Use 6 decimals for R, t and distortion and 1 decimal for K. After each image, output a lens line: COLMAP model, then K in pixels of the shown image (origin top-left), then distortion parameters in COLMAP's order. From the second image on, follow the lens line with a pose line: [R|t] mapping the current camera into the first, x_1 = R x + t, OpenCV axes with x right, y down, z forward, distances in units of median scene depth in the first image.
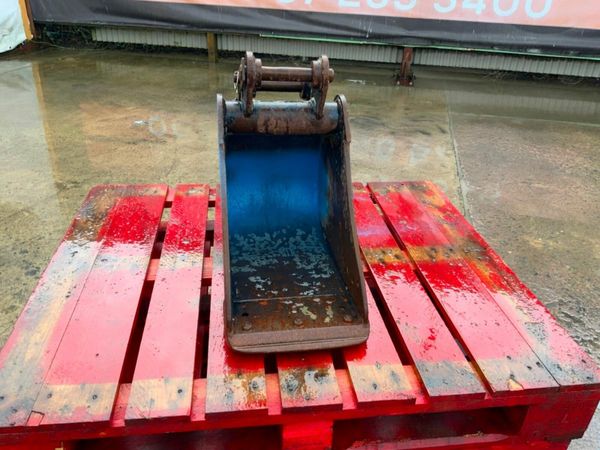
lens RADIAL K [[510.1, 0, 300.0], [0, 510.1, 225.0], [0, 0, 1]] dist [-0.003624, -0.012878]
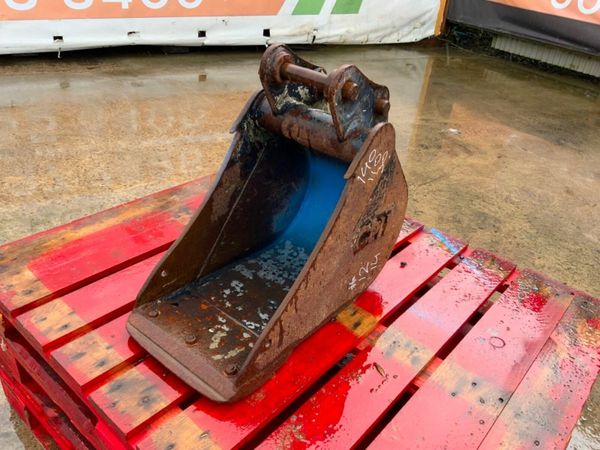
lens RADIAL K [[497.3, 0, 300.0], [0, 497.3, 225.0], [0, 0, 1]] dist [0.083272, -0.161564]
pose [[0.666608, 0.394559, -0.632422, 0.112274], [-0.403737, 0.904311, 0.138625, -0.035513], [0.626602, 0.162924, 0.762119, 0.078258]]
